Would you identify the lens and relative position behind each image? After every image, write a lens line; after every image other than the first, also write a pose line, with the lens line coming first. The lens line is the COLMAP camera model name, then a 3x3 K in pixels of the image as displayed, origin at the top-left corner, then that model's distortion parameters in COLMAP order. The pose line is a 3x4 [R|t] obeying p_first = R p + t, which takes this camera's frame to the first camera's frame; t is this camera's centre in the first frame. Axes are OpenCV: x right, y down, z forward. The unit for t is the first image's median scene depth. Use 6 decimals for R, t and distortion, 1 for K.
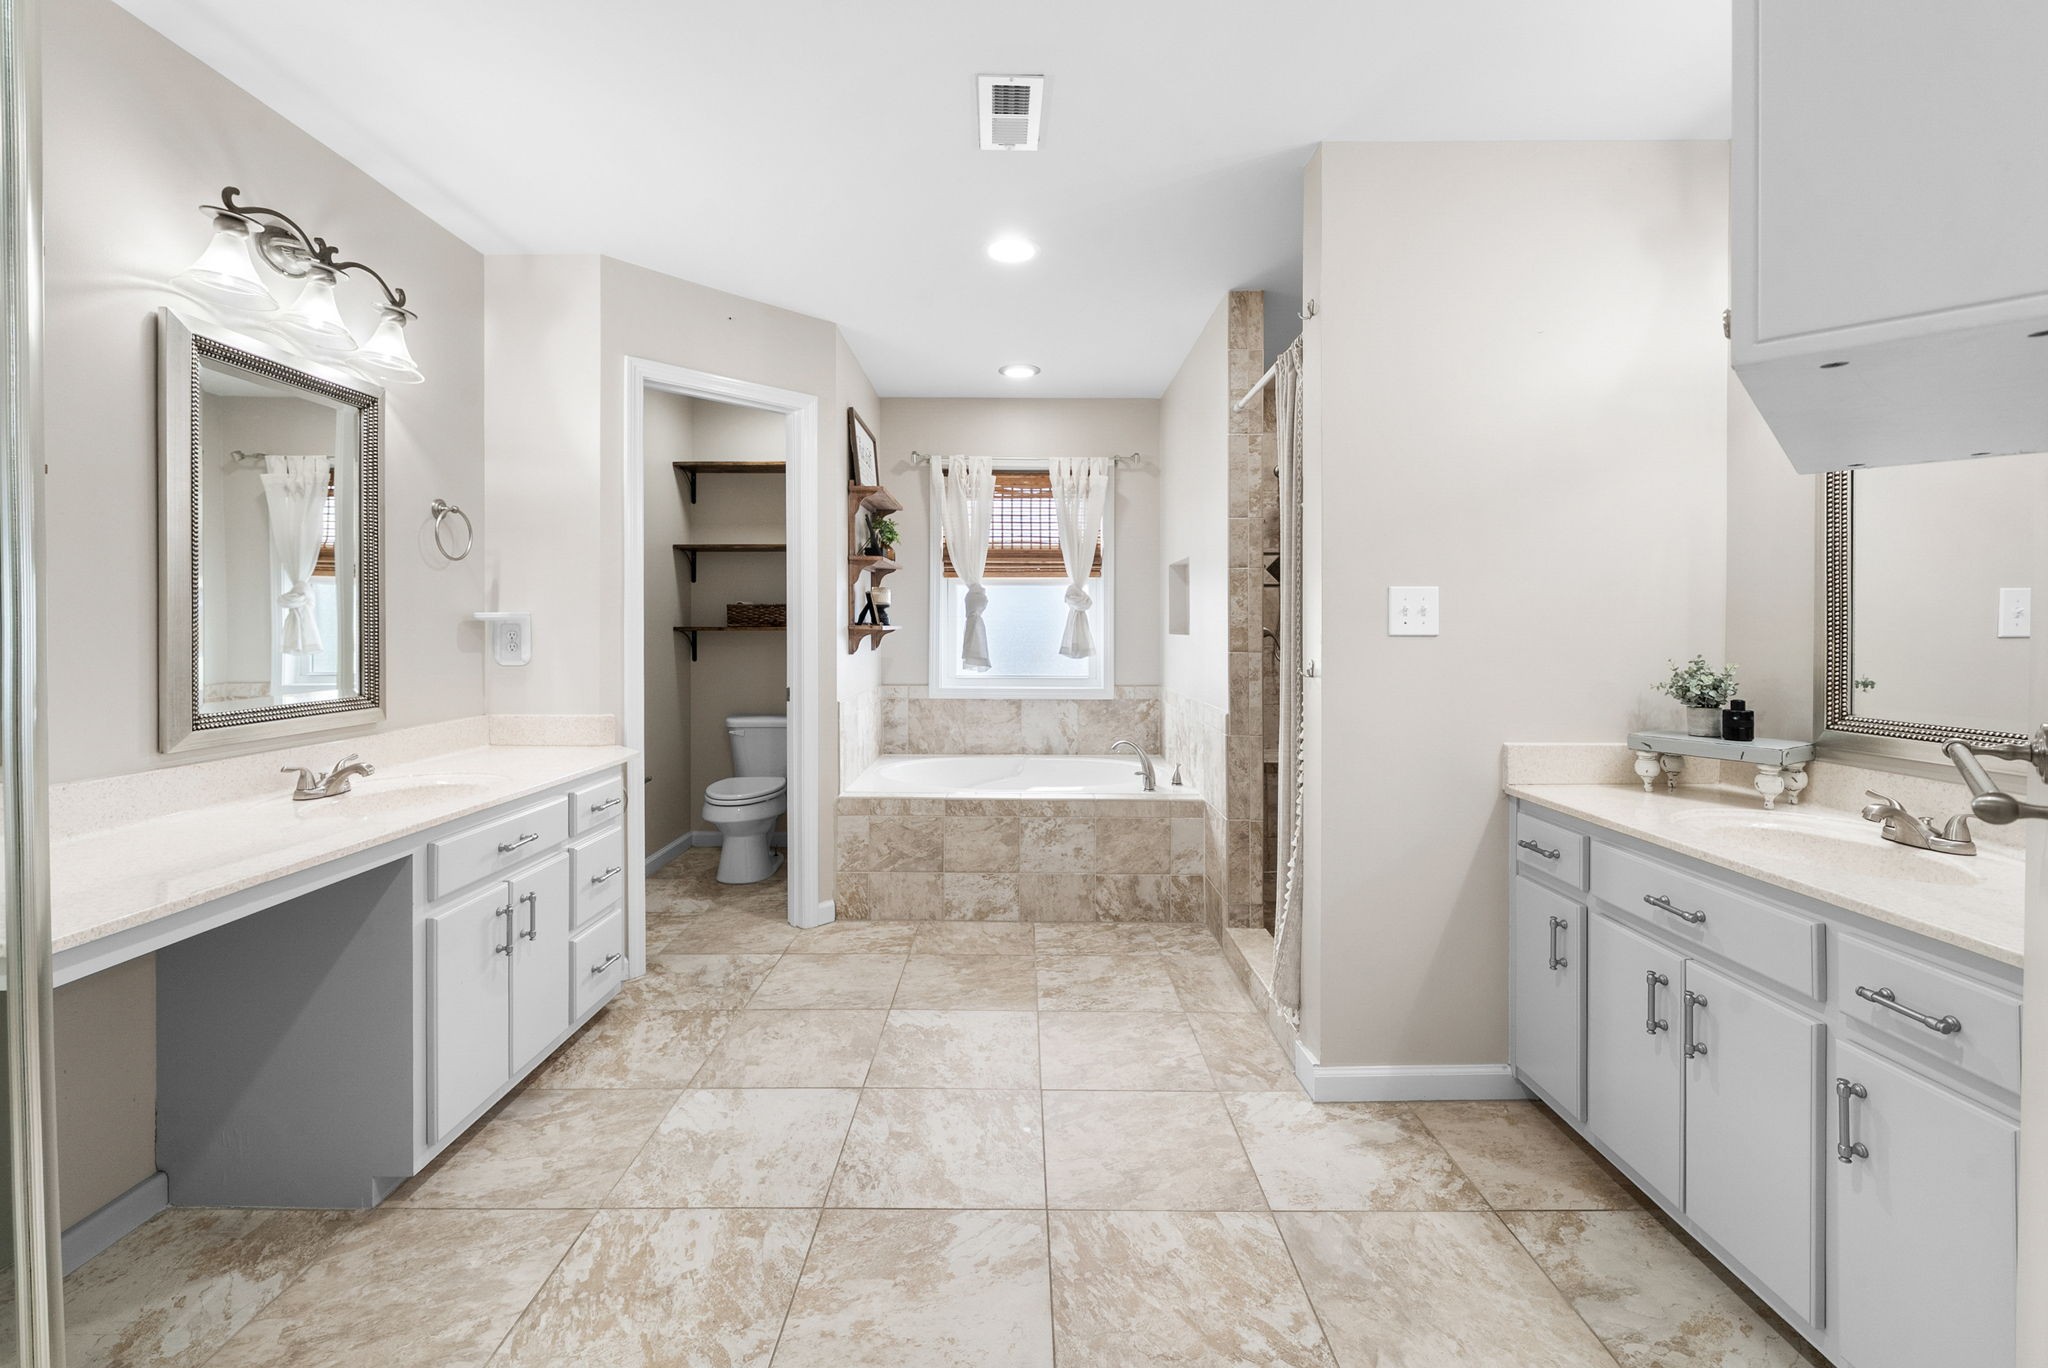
lens RADIAL K [[846.7, 0, 1039.0], [0, 846.7, 632.0], [0, 0, 1]] dist [-0.001599, -0.000049]
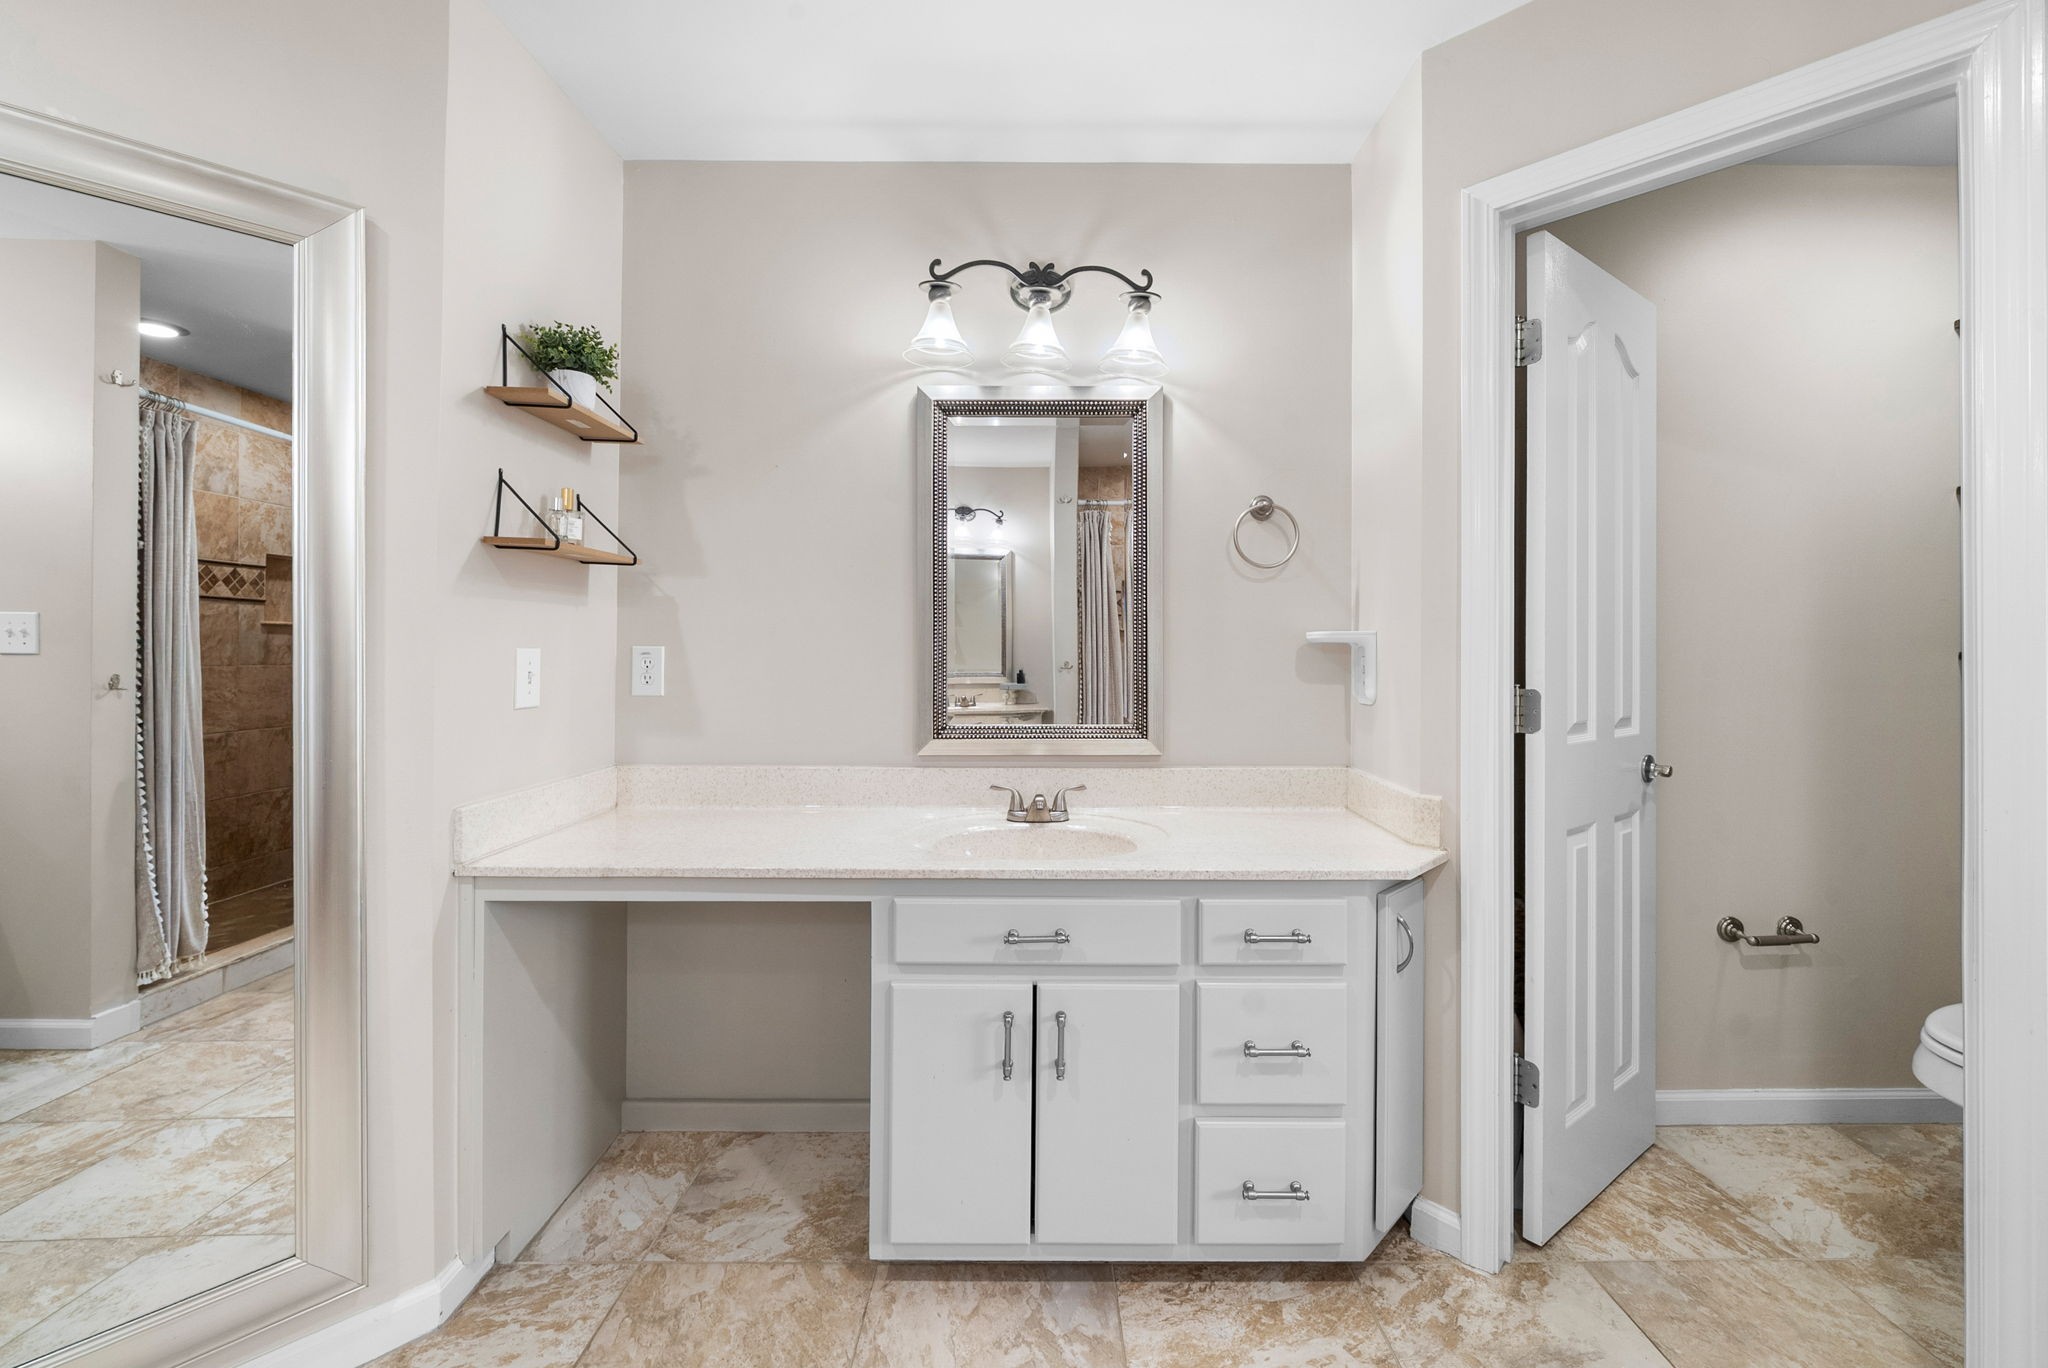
lens RADIAL K [[822.1, 0, 1033.1], [0, 822.1, 641.2], [0, 0, 1]] dist [-0.003258, -0.000546]
pose [[-0.012544, -0.004400, -0.999912, 0.122767], [-0.009897, 0.999942, -0.004276, -0.014267], [0.999872, 0.009843, -0.012587, 1.038972]]
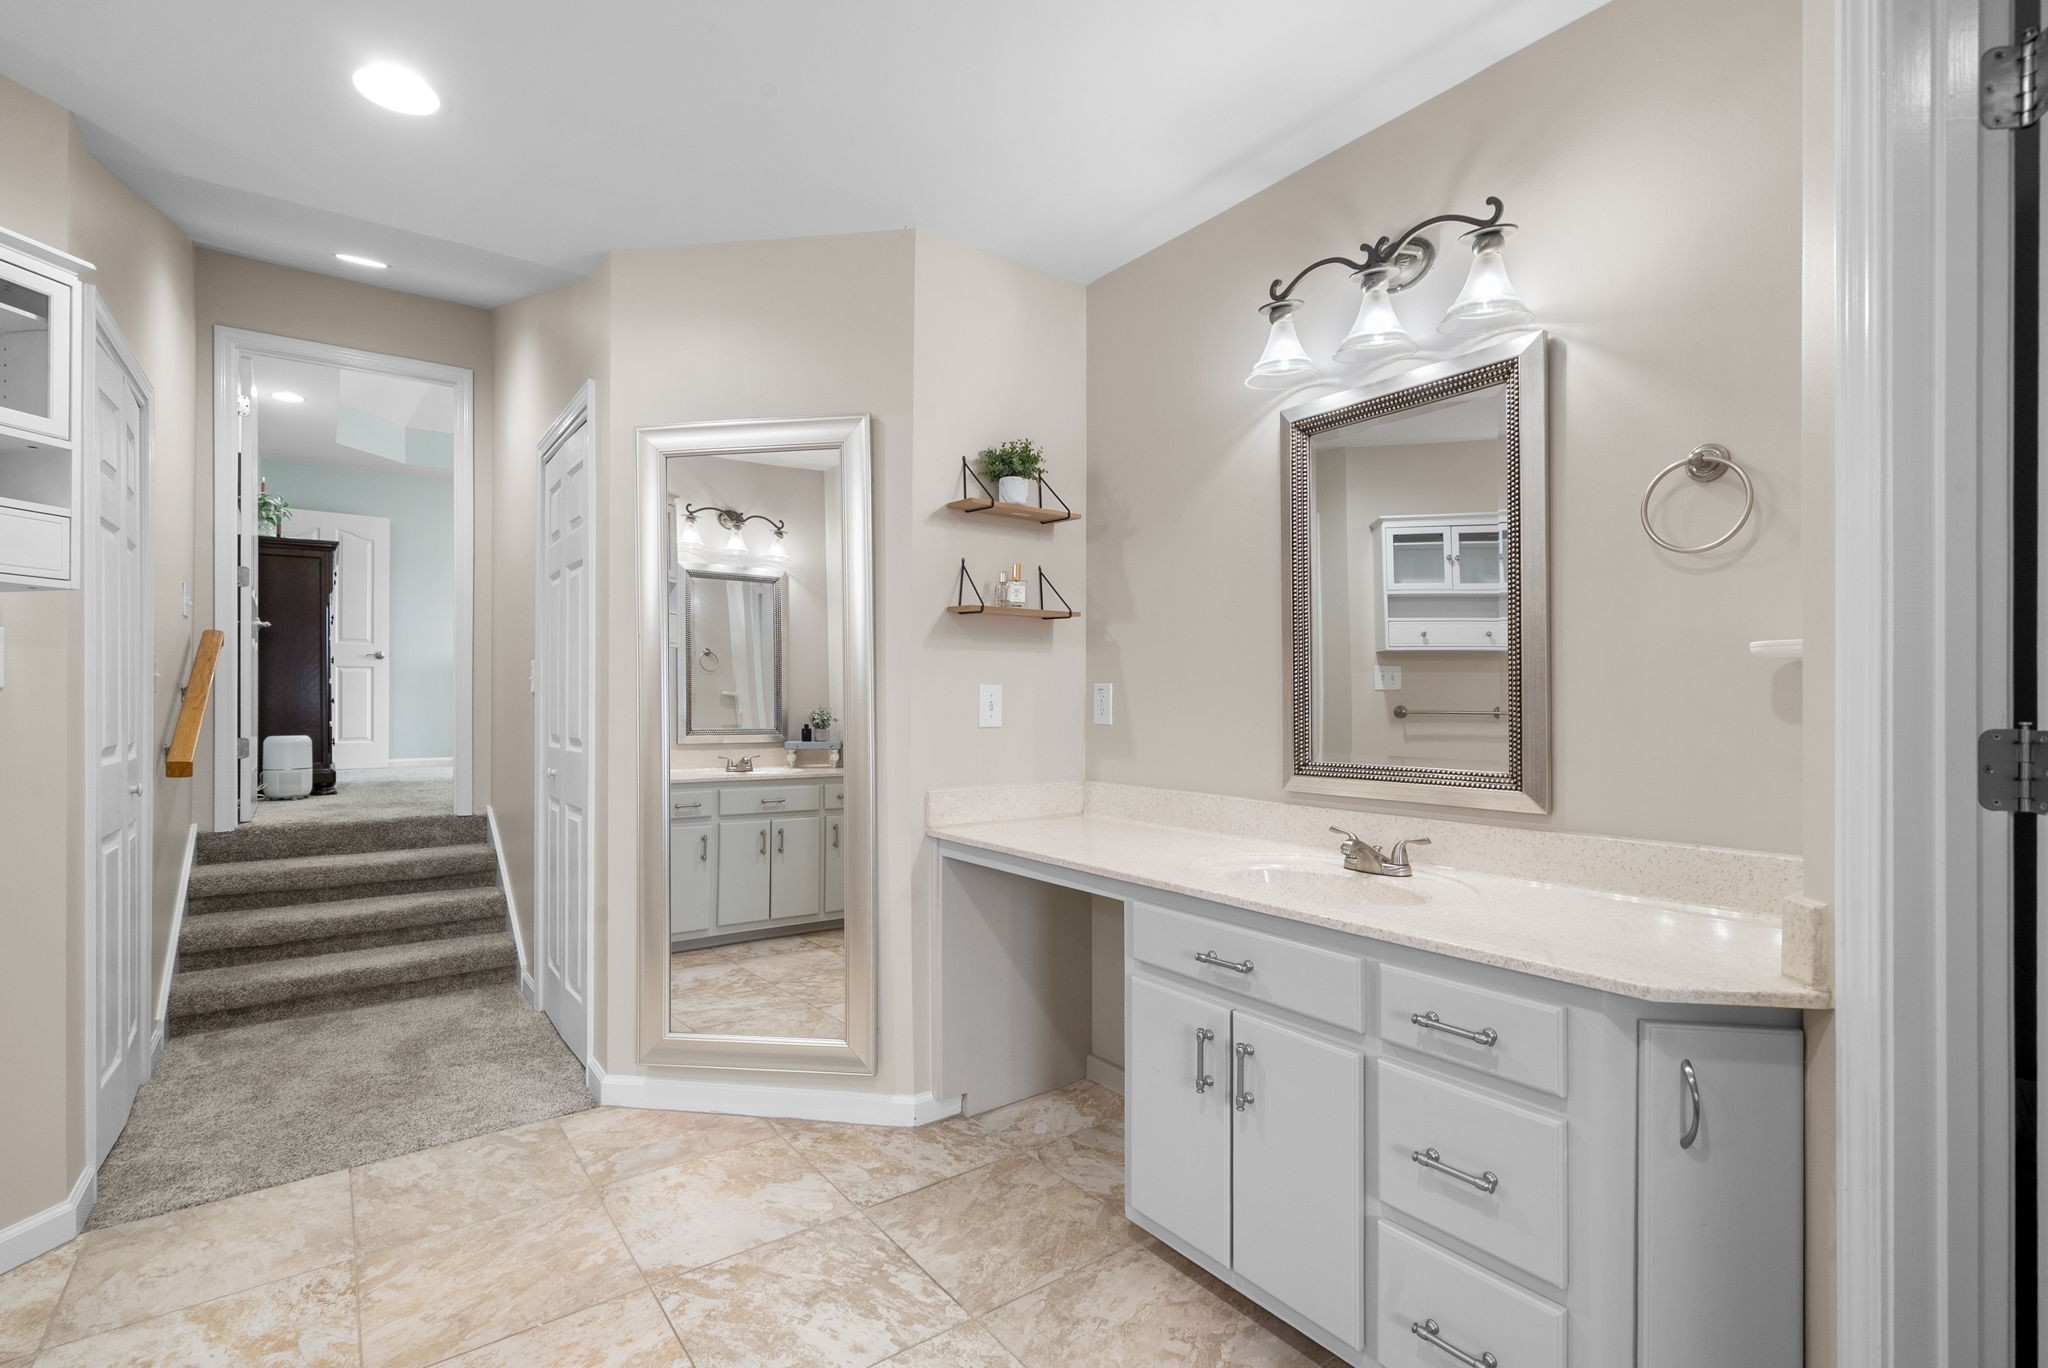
lens RADIAL K [[953.5, 0, 1026.8], [0, 953.5, 696.9], [0, 0, 1]] dist [-0.001034, -0.000109]
pose [[-0.816891, 0.002907, -0.576785, 0.021174], [0.000430, 0.999990, 0.004431, 0.006248], [0.576793, 0.003372, -0.816884, 1.651655]]
